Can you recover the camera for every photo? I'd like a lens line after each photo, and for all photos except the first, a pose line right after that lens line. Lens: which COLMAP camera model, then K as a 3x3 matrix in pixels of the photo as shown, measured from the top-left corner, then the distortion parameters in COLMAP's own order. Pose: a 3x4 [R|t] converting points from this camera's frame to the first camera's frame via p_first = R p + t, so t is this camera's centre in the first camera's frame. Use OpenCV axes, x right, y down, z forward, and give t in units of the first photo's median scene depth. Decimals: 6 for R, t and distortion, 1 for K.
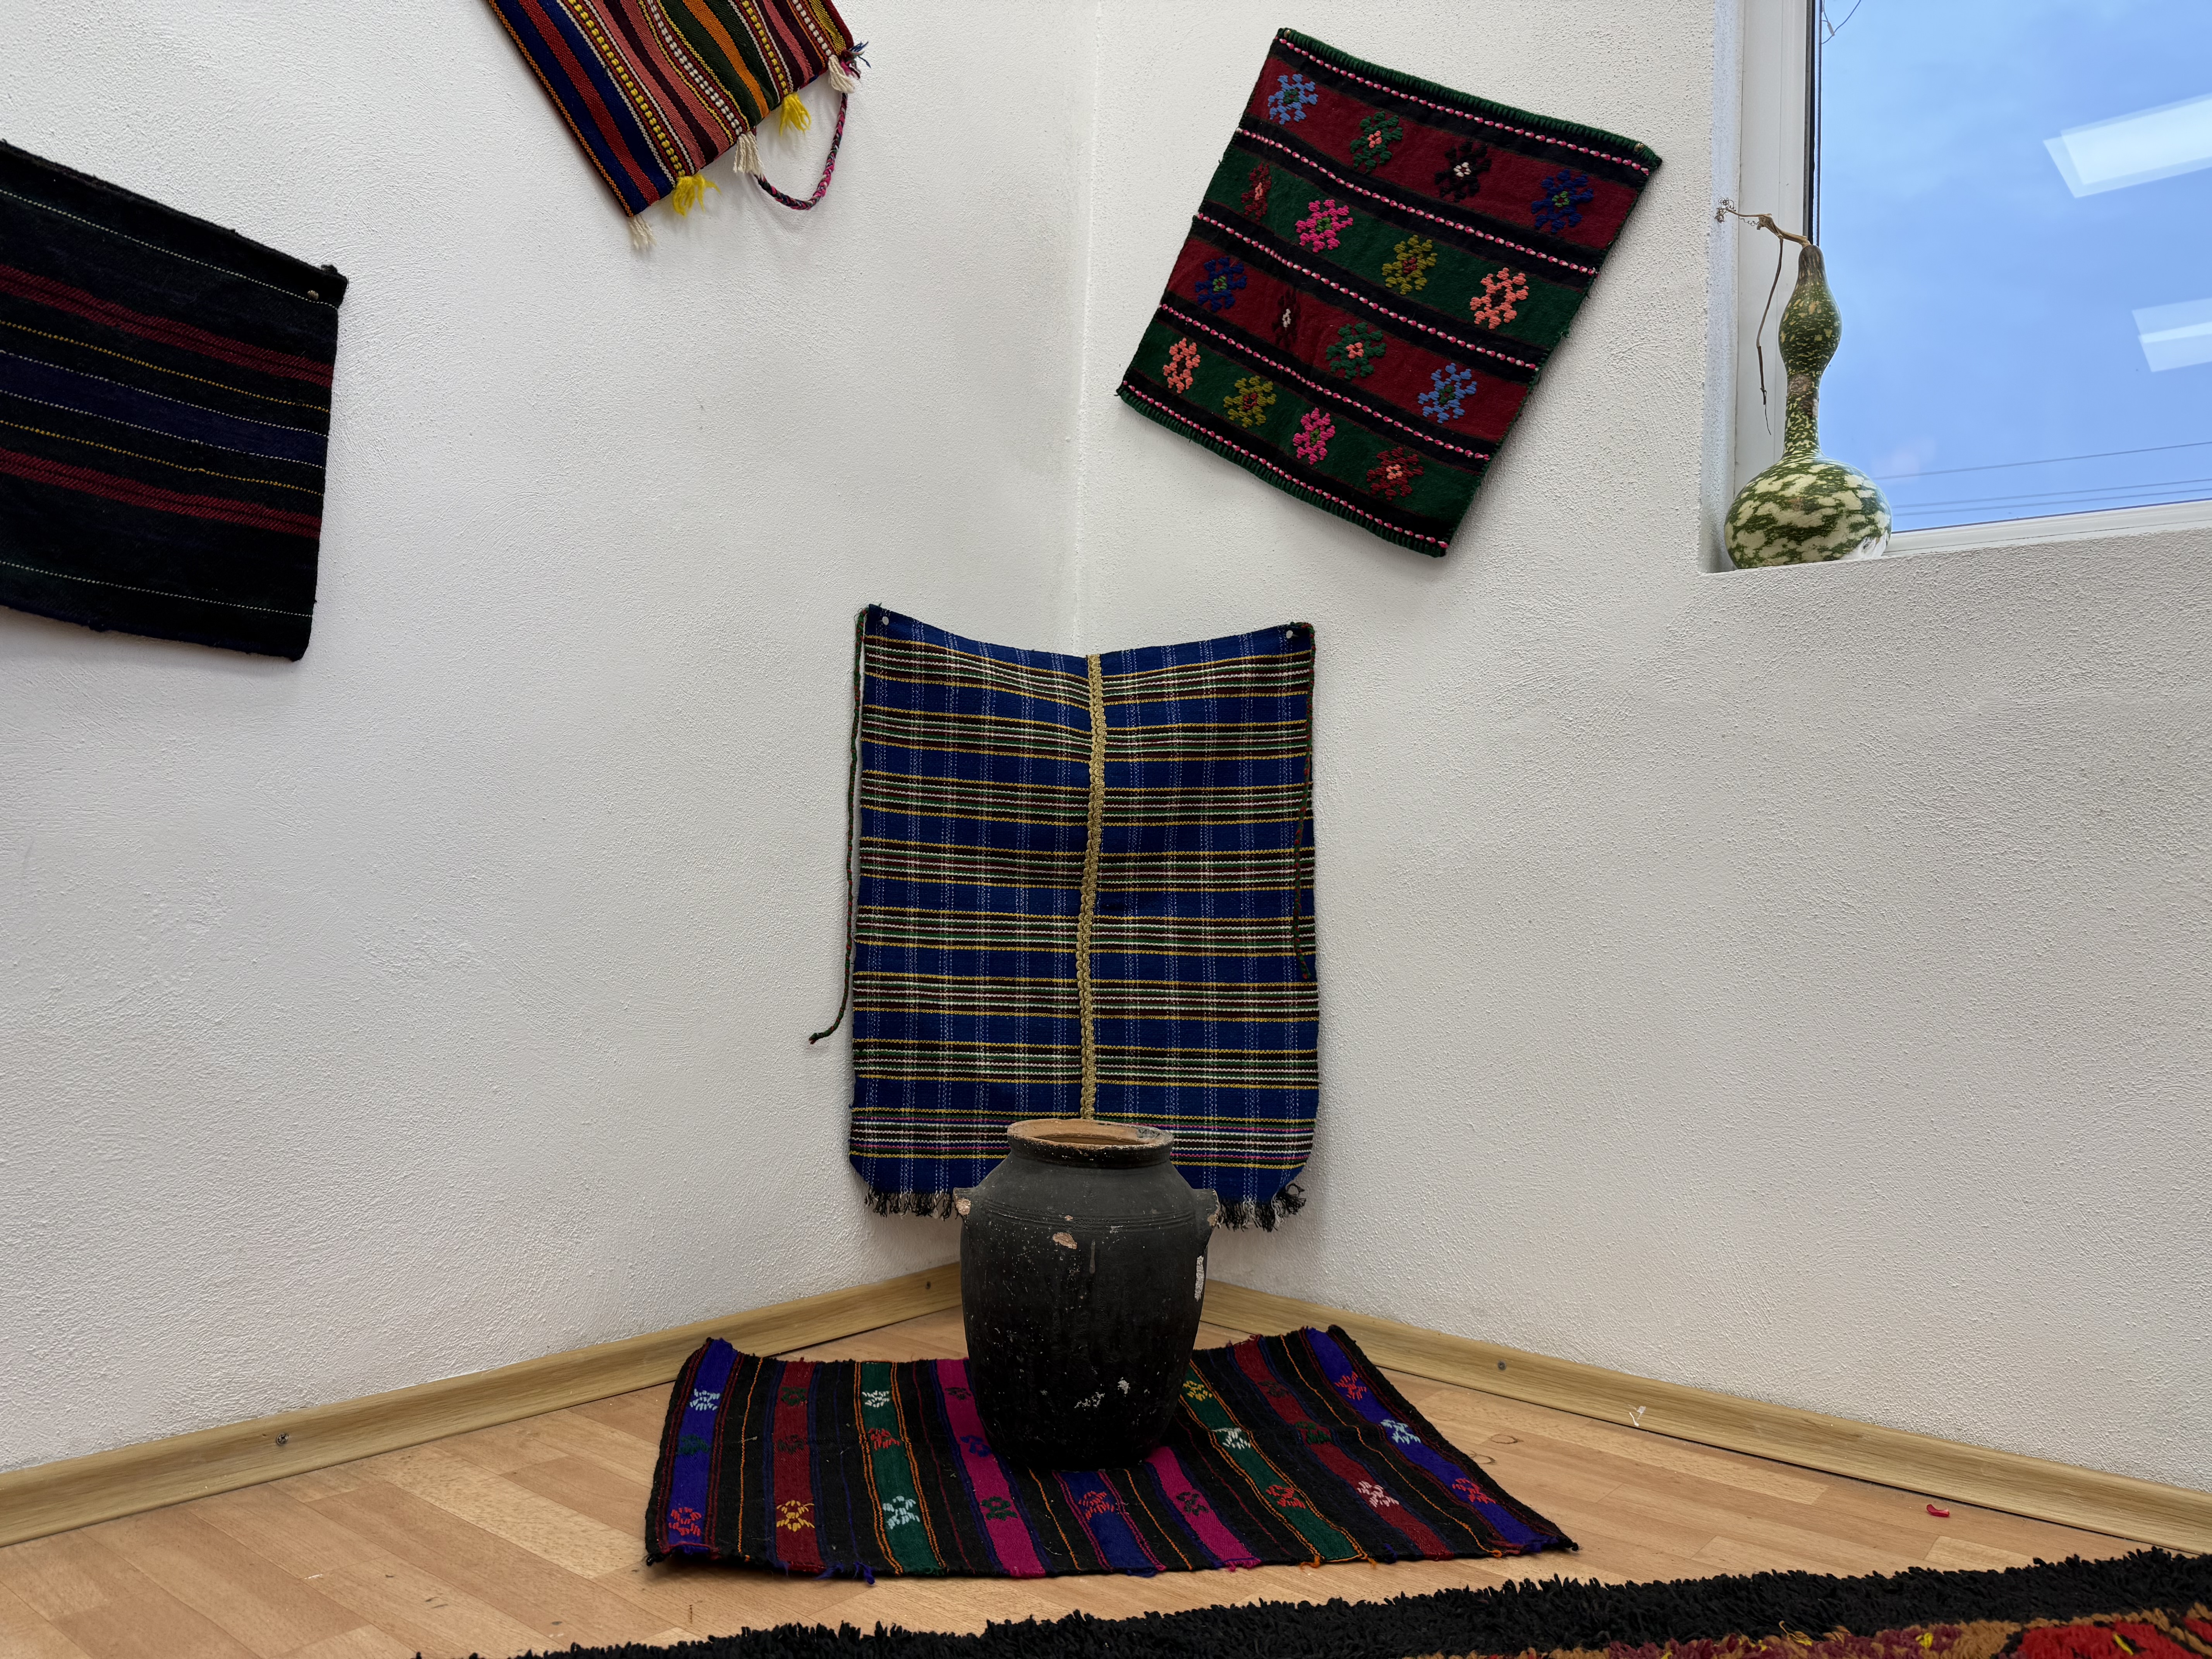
lens RADIAL K [[1570.1, 0, 1095.7], [0, 1570.1, 813.3], [0, 0, 1]] dist [0.065560, -0.084483]
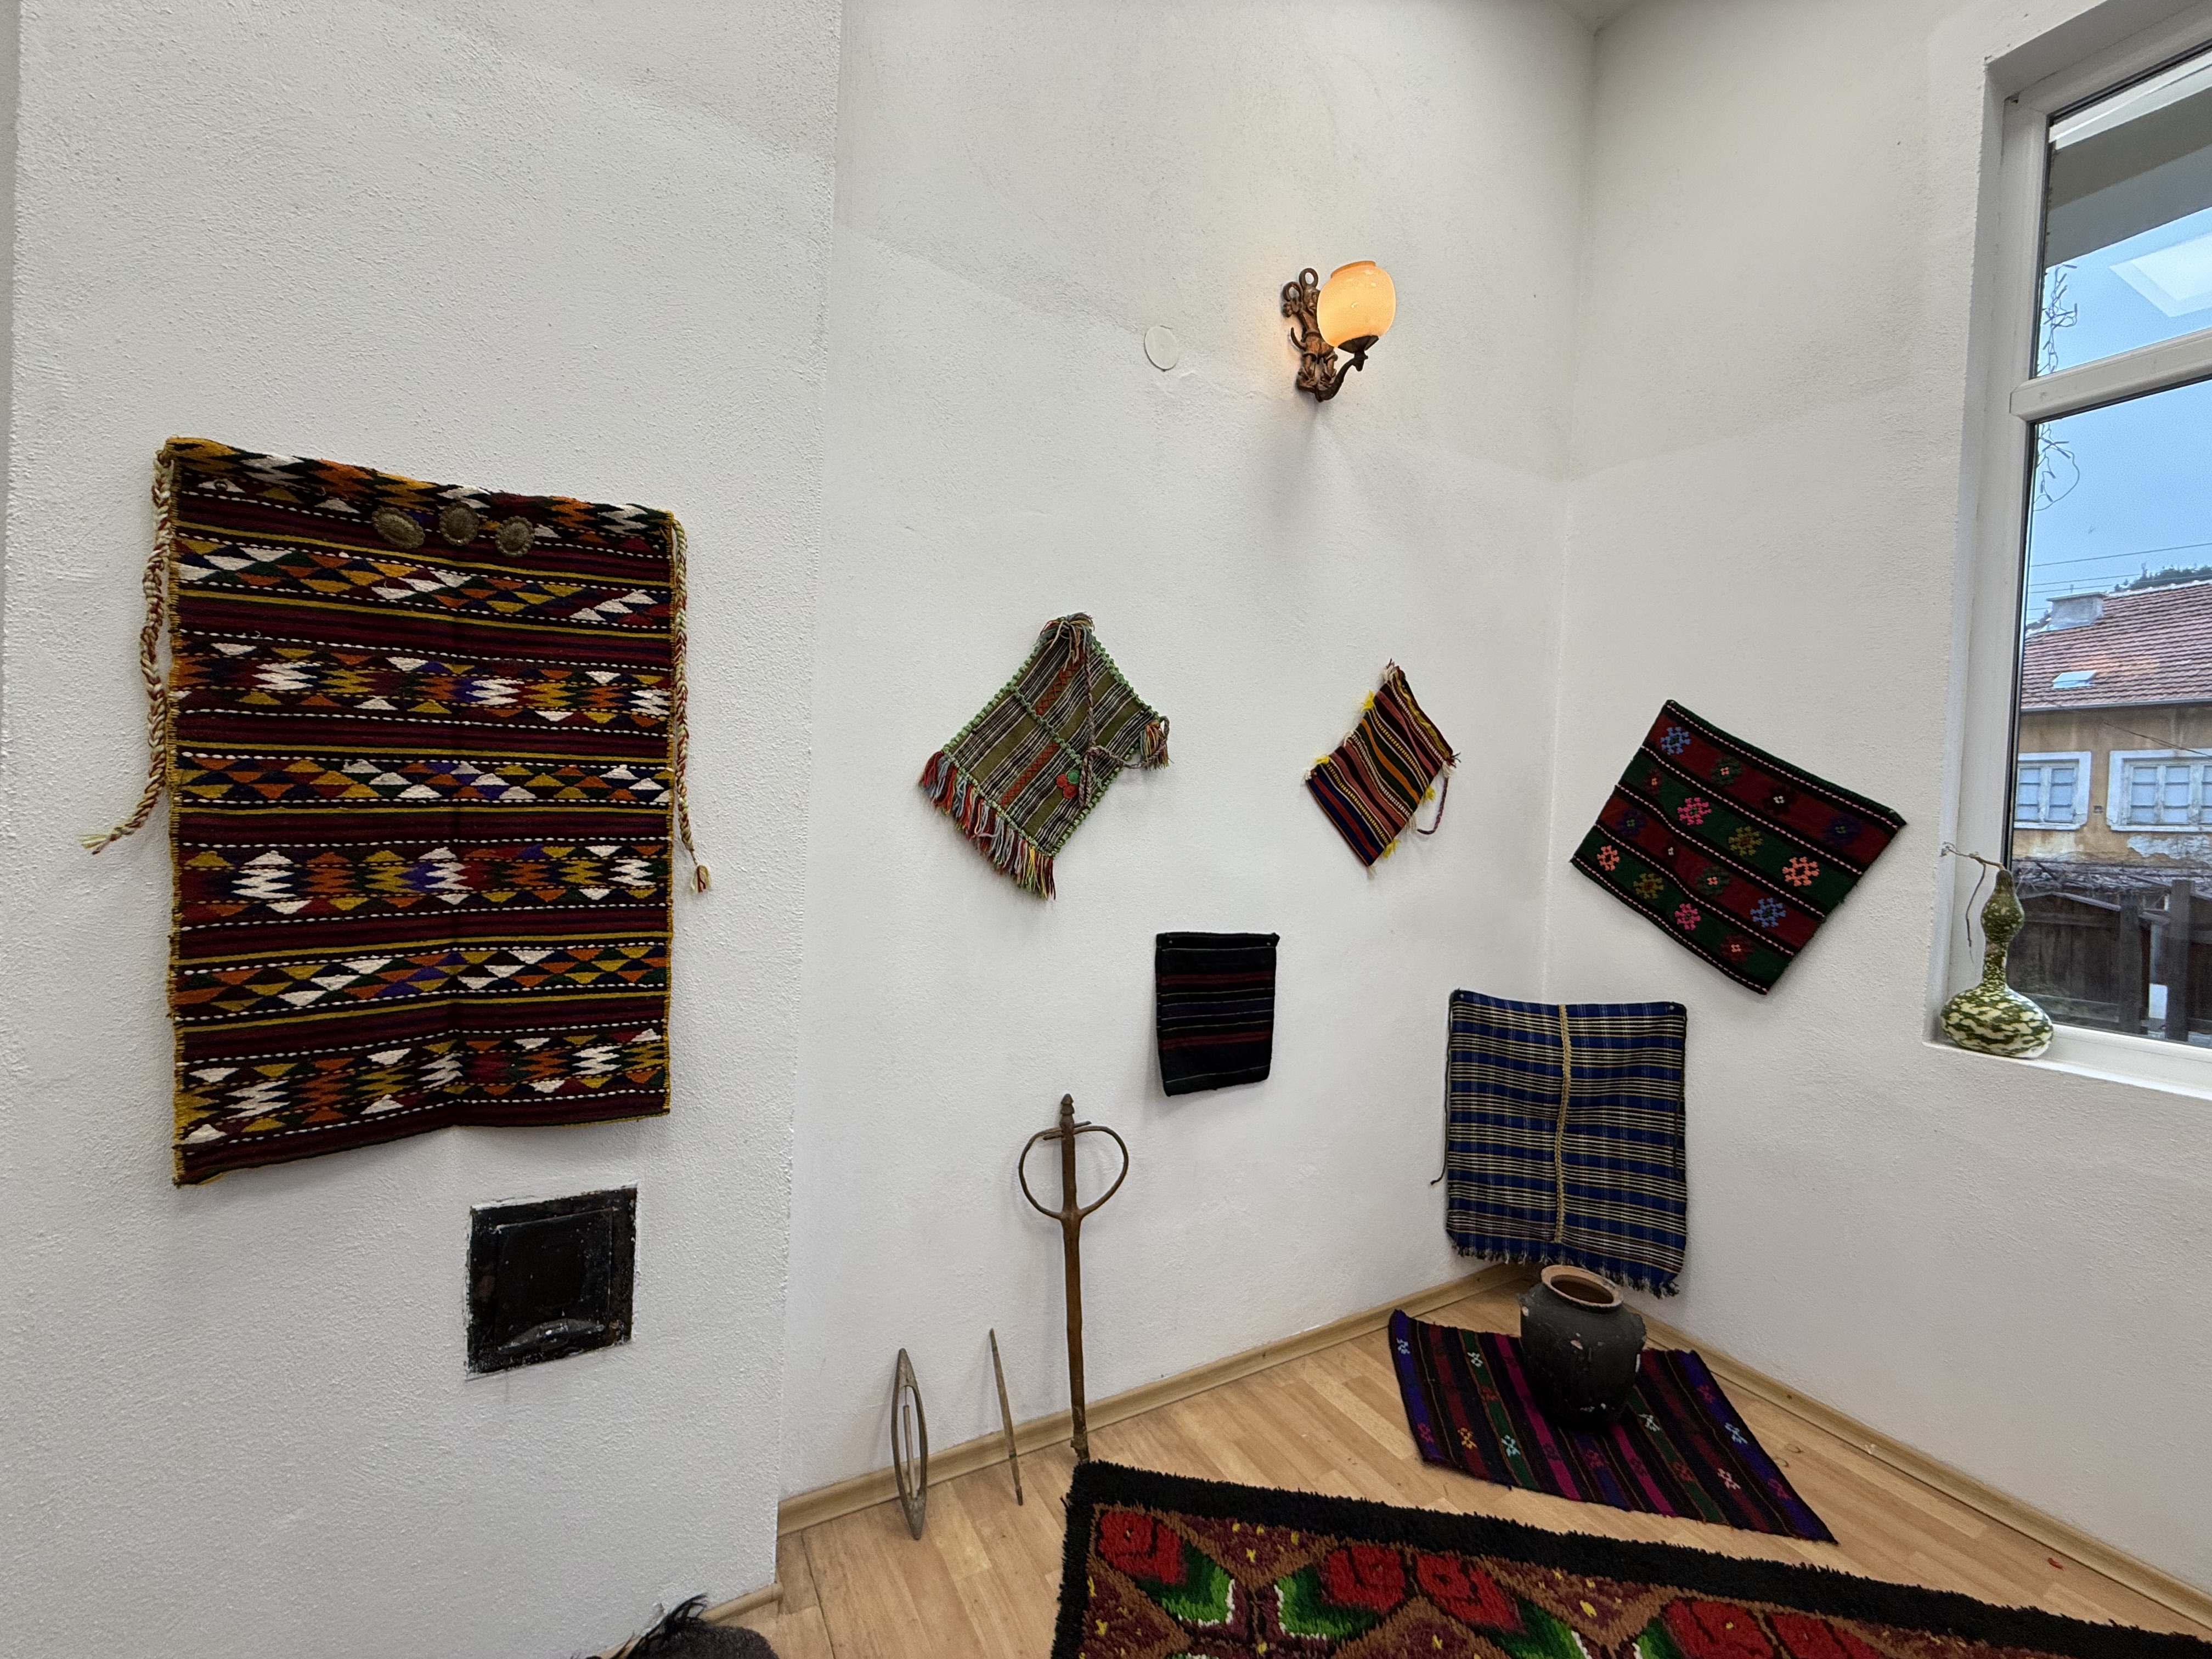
lens RADIAL K [[894.1, 0, 1089.2], [0, 894.1, 828.8], [0, 0, 1]] dist [-0.001993, 0.002048]
pose [[0.923507, 0.005282, -0.383545, -0.140456], [0.017482, 0.998287, 0.055841, -0.451719], [0.383183, -0.058274, 0.921832, -0.374309]]
